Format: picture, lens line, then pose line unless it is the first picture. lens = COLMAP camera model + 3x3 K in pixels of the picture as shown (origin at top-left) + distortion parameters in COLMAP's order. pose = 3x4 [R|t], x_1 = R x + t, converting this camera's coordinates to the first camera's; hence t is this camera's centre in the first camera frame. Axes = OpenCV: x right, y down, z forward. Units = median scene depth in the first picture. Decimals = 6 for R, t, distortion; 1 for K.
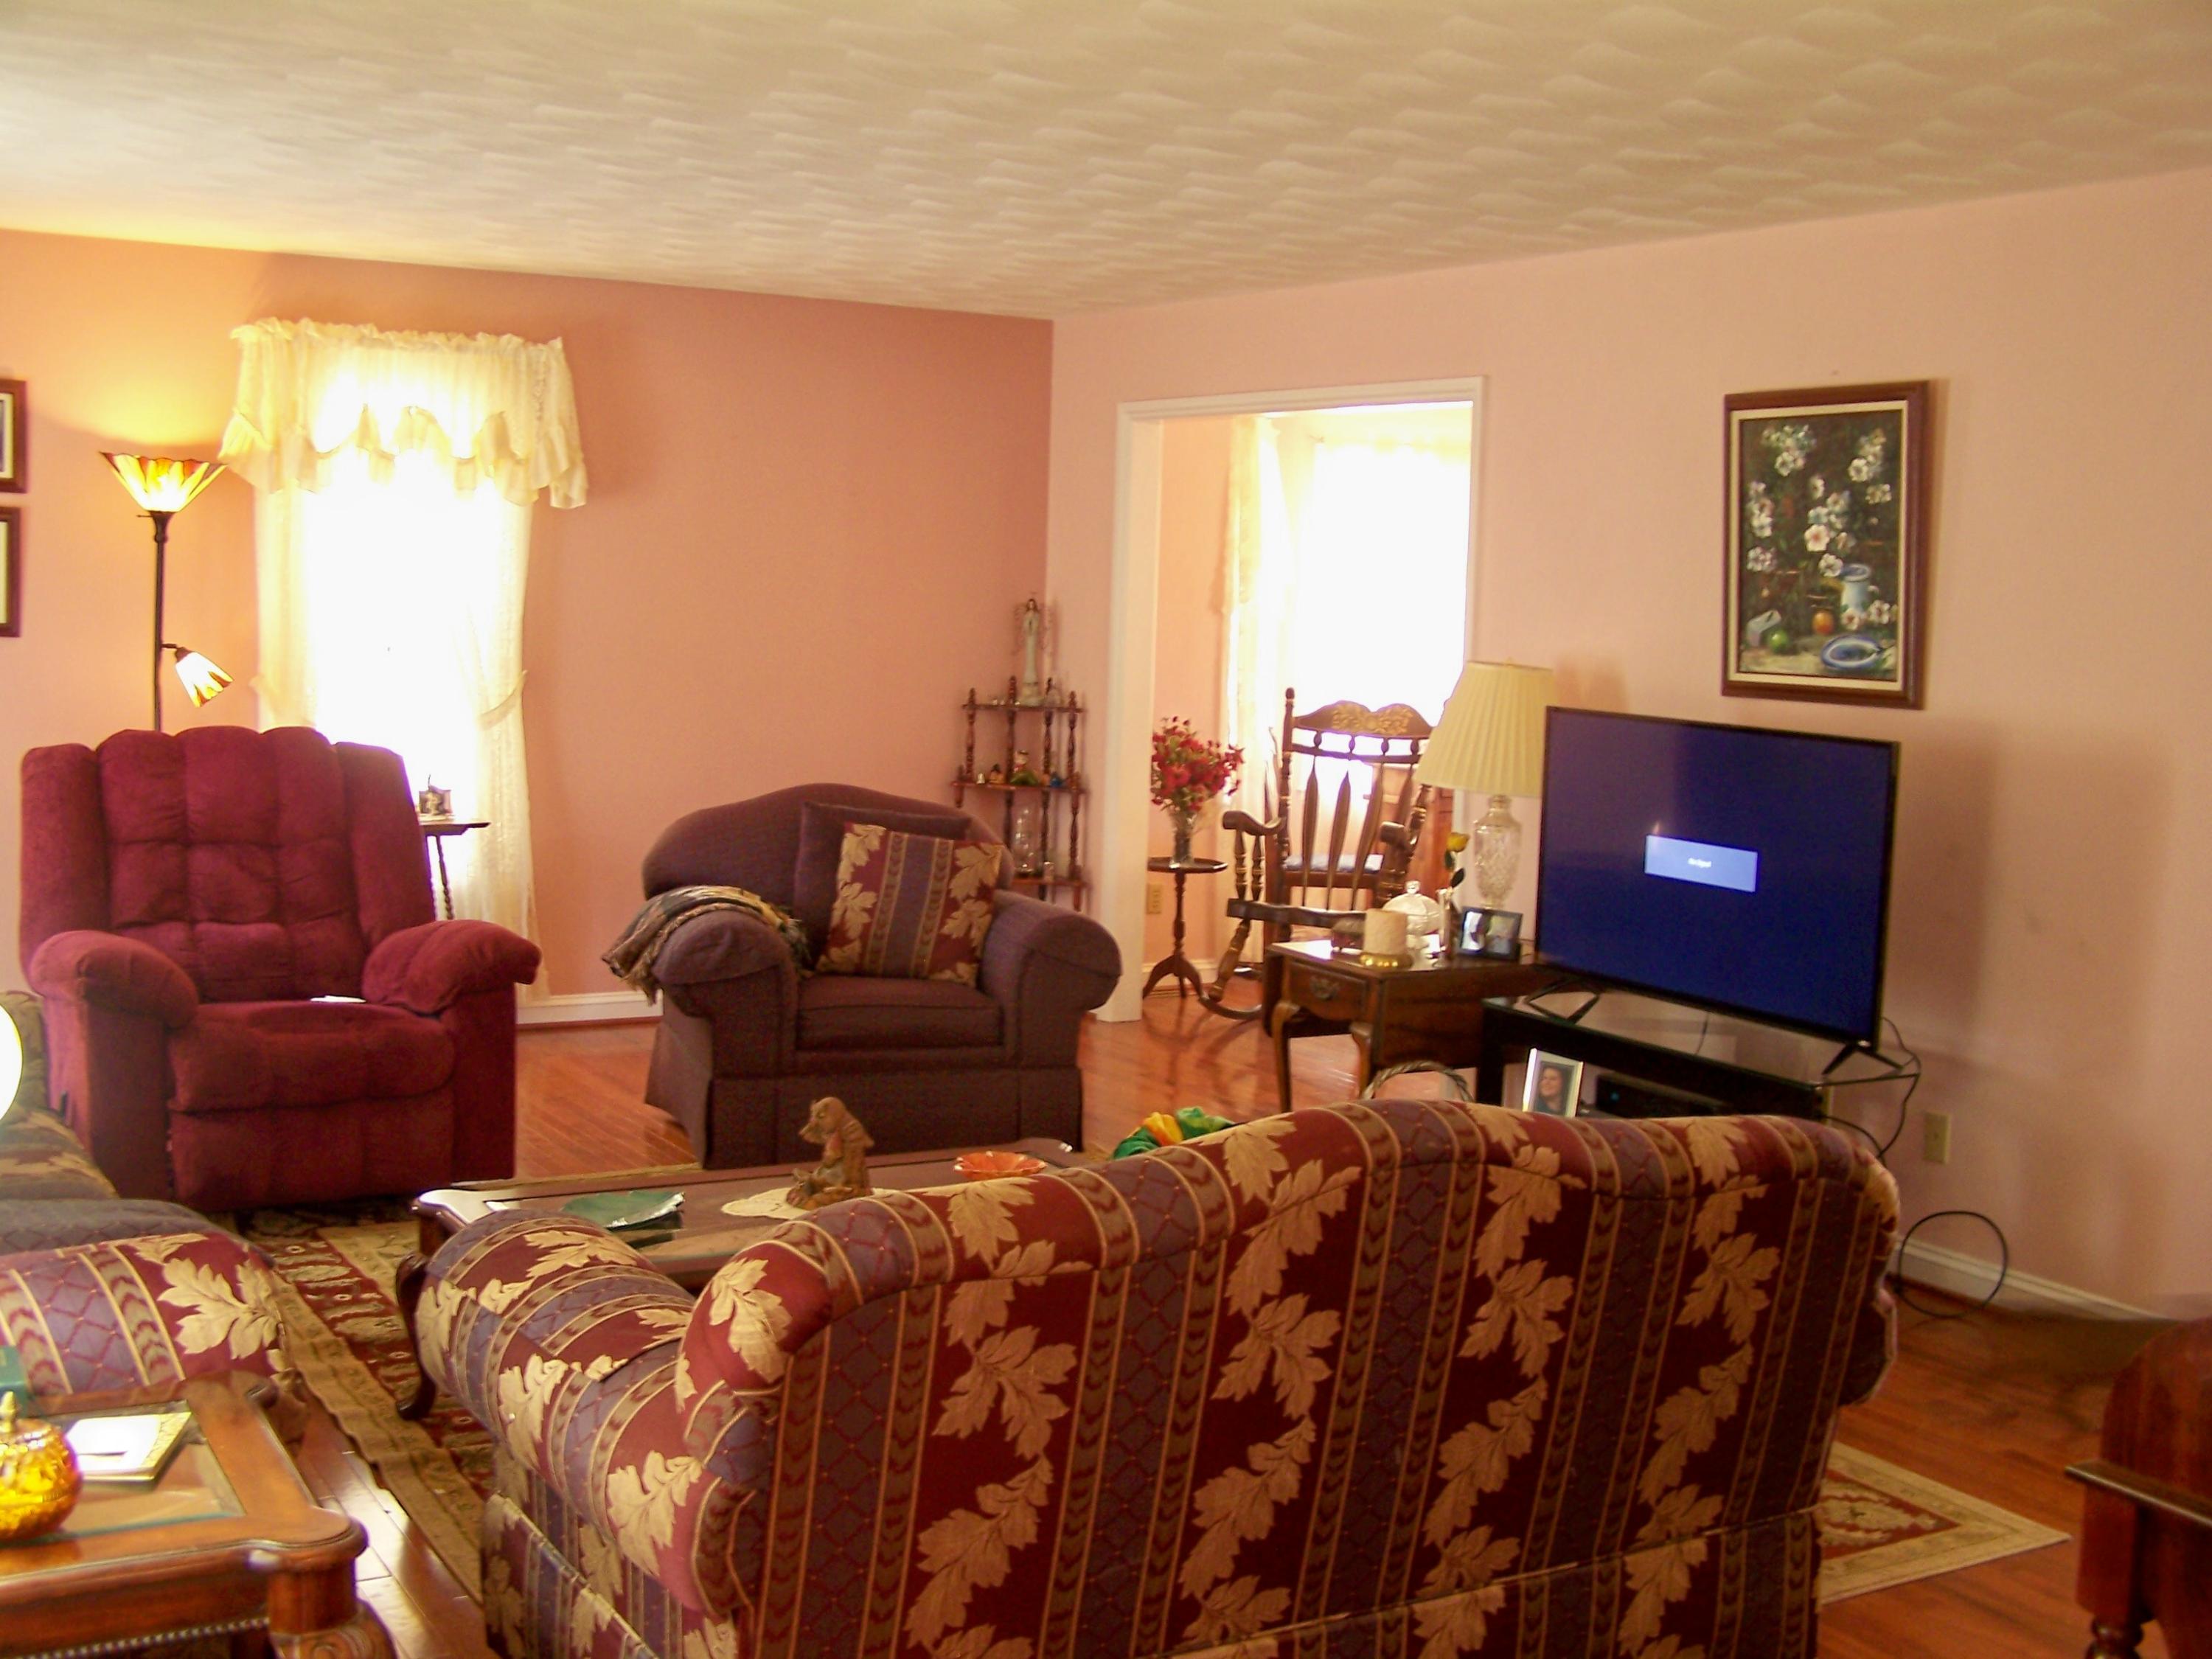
lens RADIAL K [[2473.0, 0, 1108.7], [0, 2473.0, 831.2], [0, 0, 1]] dist [-0.099399, 0.000000]
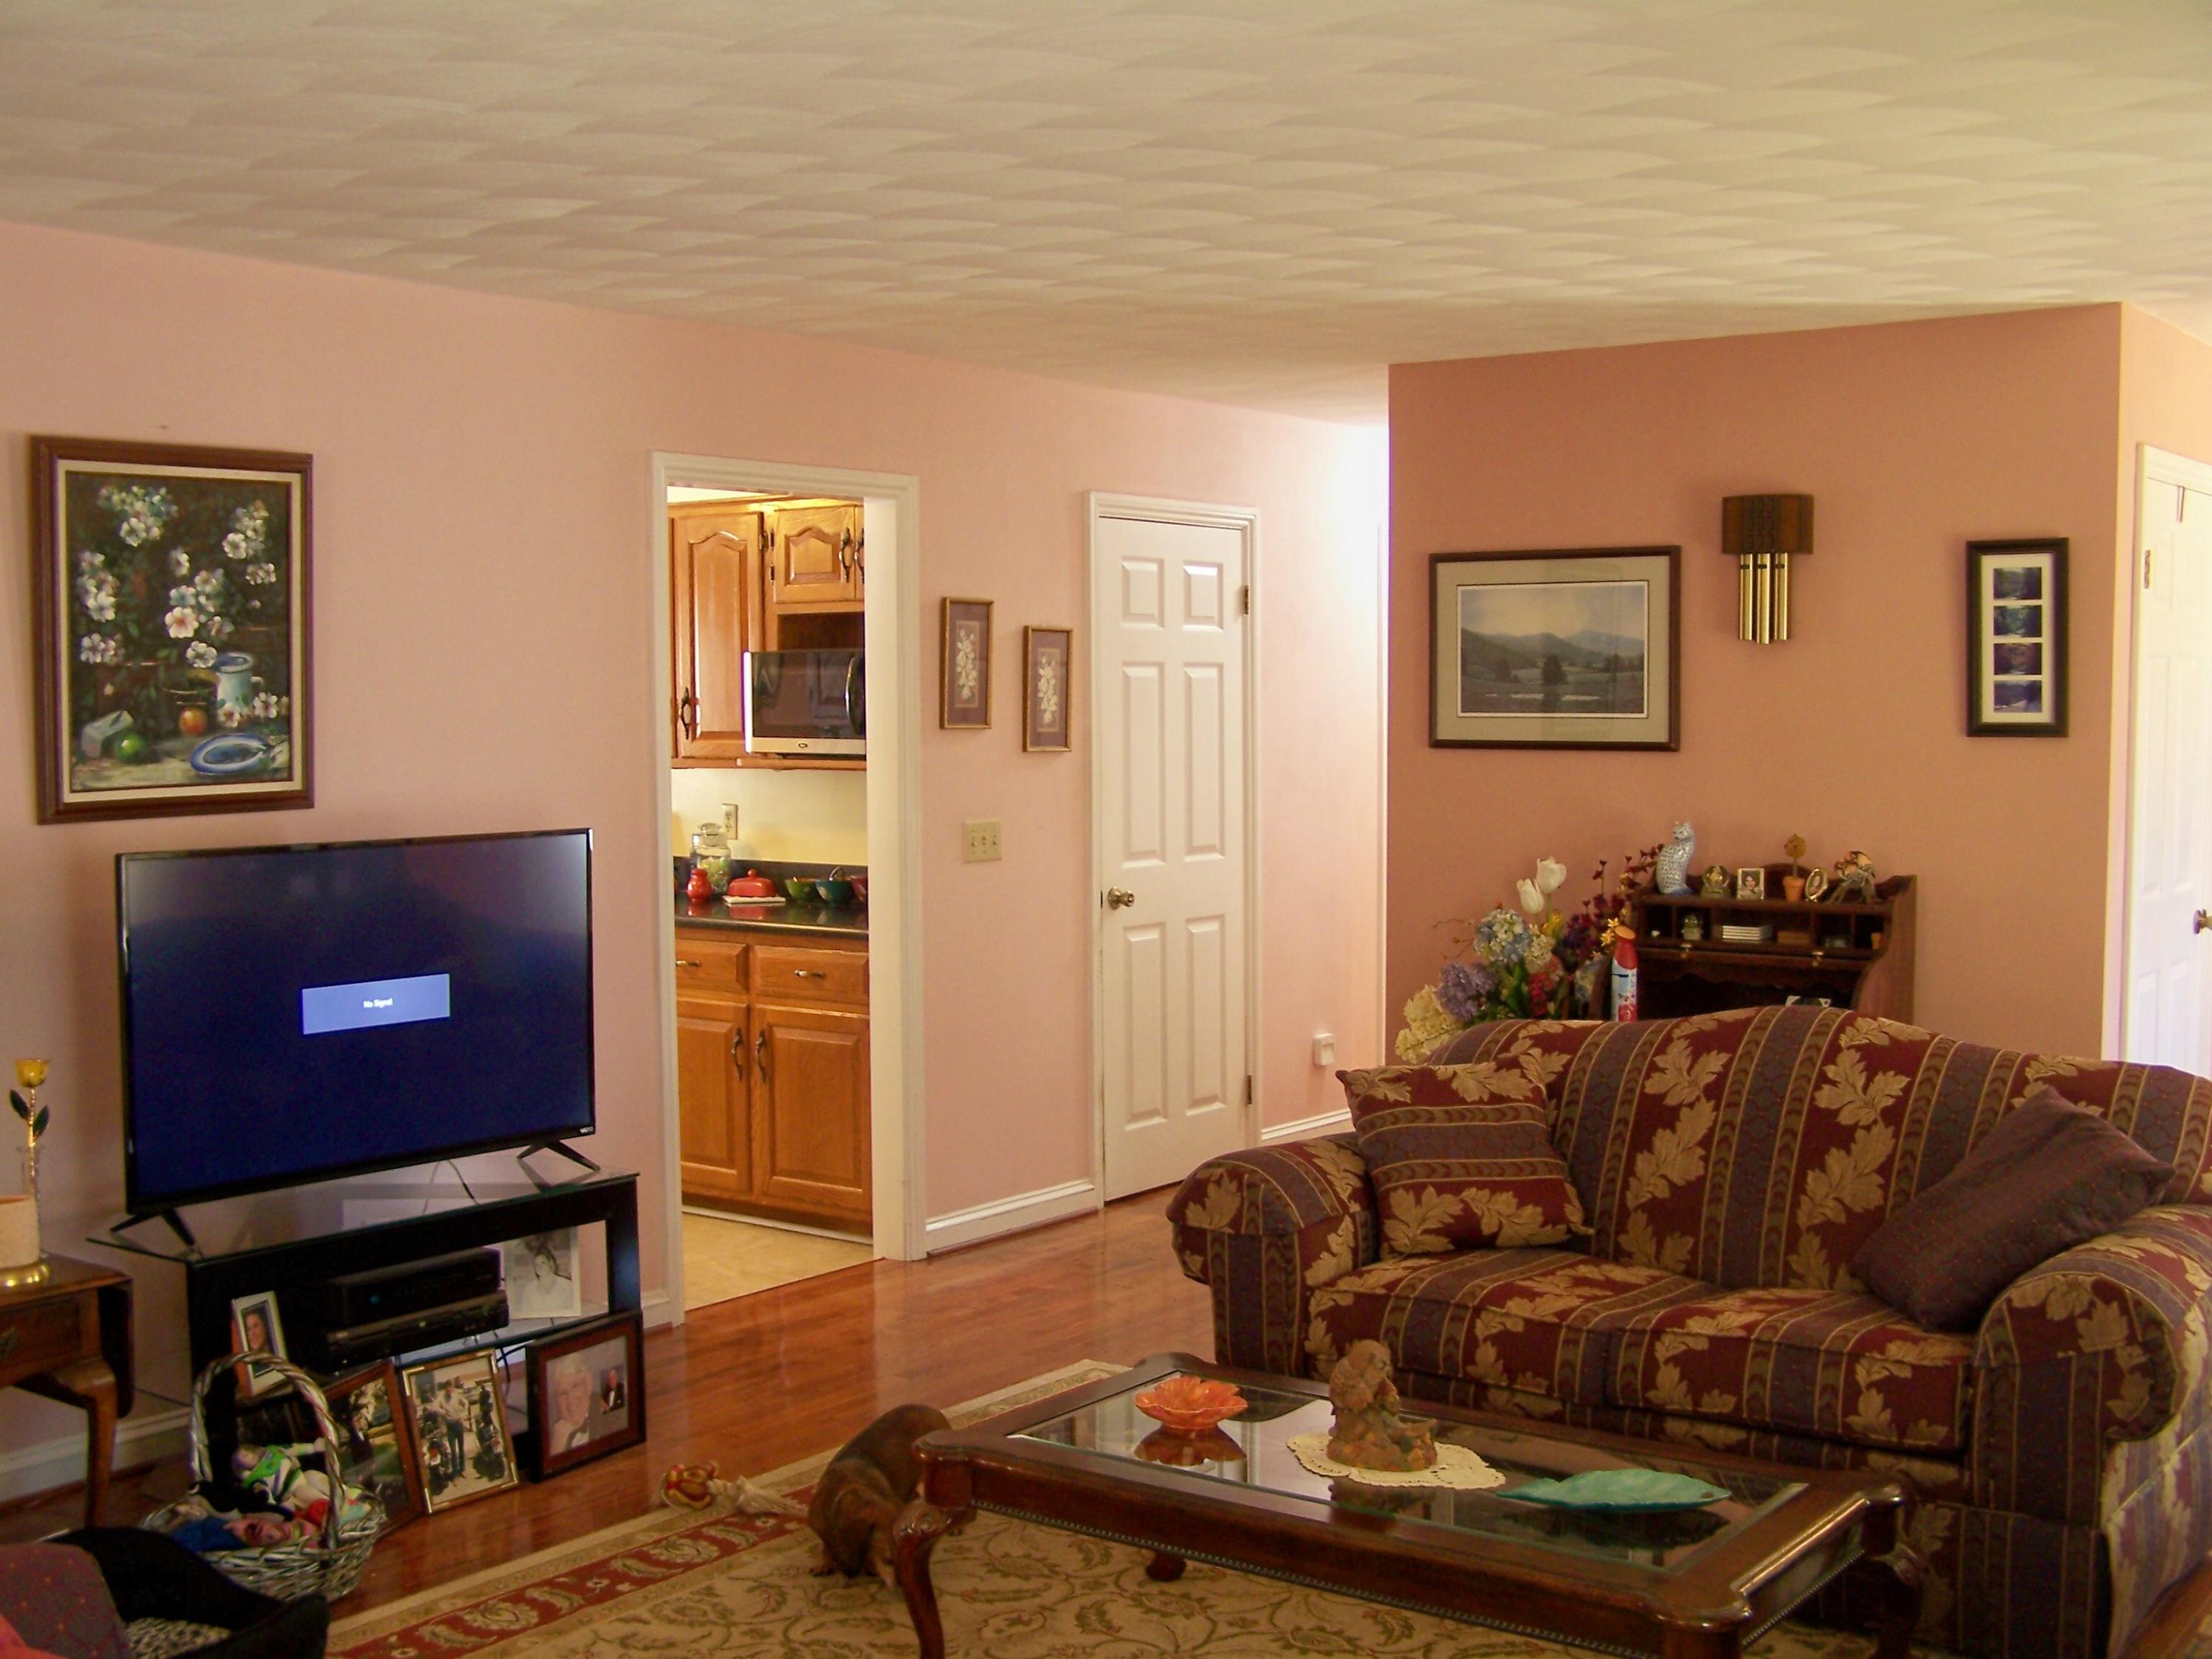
lens RADIAL K [[2473.0, 0, 1106.4], [0, 2473.0, 829.9], [0, 0, 1]] dist [-0.099399, 0.000000]
pose [[-0.384285, -0.084040, 0.919382, -0.607916], [0.086295, 0.988218, 0.126402, -0.126474], [-0.919173, 0.127913, -0.372505, 1.018781]]
